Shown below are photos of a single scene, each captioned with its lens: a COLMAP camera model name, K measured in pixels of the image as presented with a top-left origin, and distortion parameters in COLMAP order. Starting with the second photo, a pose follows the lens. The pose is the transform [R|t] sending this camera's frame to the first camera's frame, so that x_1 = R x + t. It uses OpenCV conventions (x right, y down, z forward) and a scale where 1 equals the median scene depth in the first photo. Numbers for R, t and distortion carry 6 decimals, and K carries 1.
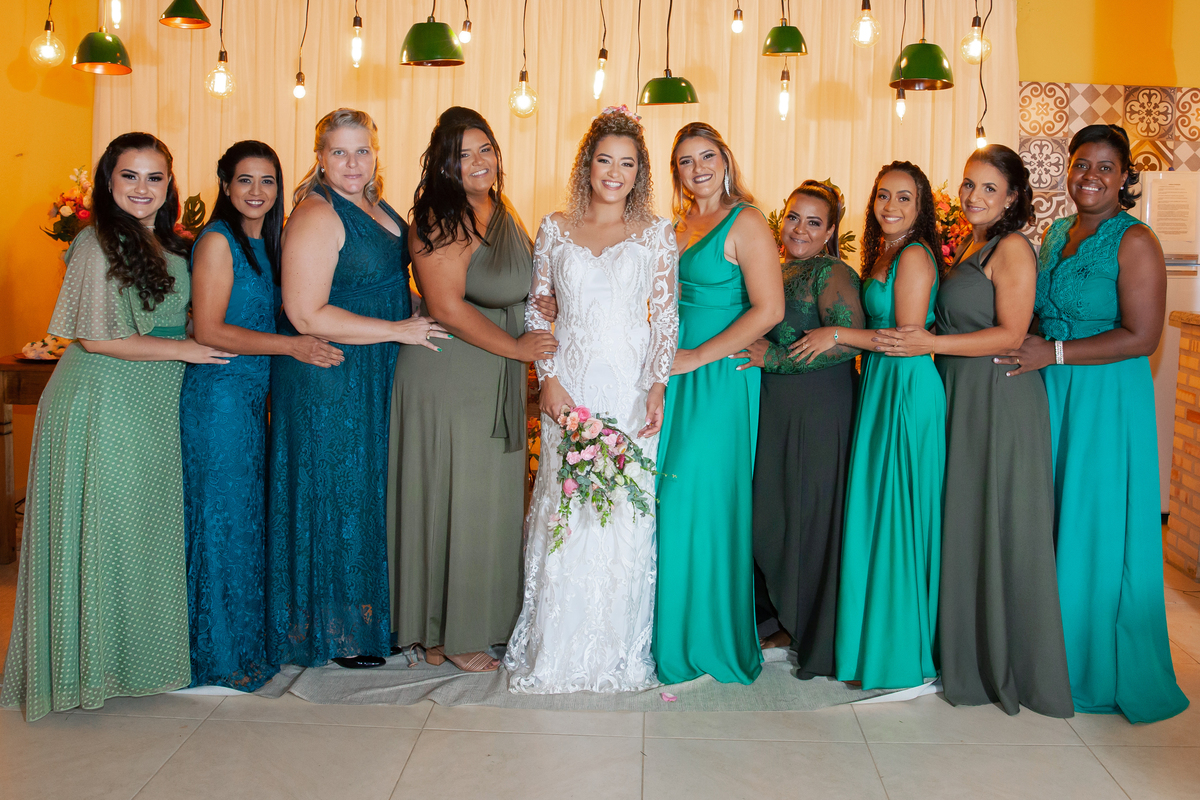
lens RADIAL K [[1028.7, 0, 636.0], [0, 1028.7, 309.7], [0, 0, 1]] dist [-0.080219, 0.039663]
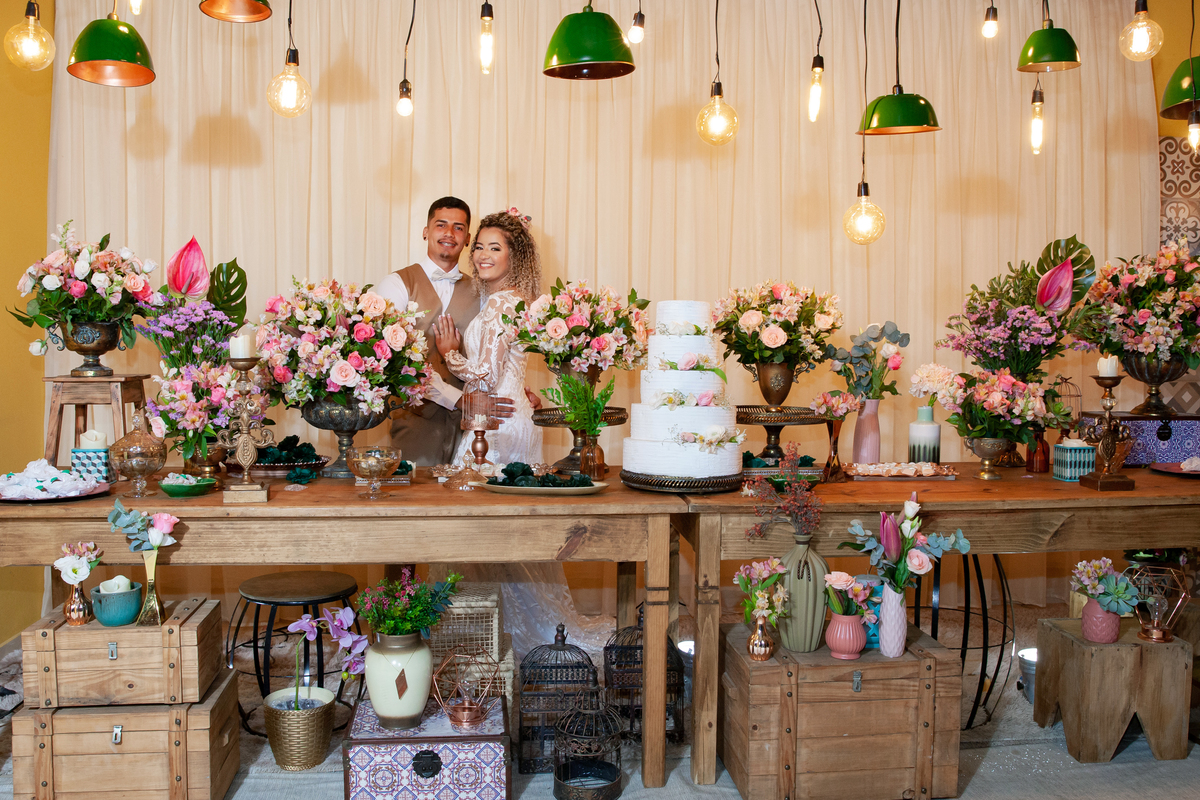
lens RADIAL K [[977.5, 0, 601.6], [0, 977.5, 378.5], [0, 0, 1]] dist [-0.094576, 0.060388]
pose [[0.995145, -0.023011, 0.095690, -0.260413], [0.025929, 0.999232, -0.029362, -0.002432], [-0.094941, 0.031700, 0.994978, 0.319872]]
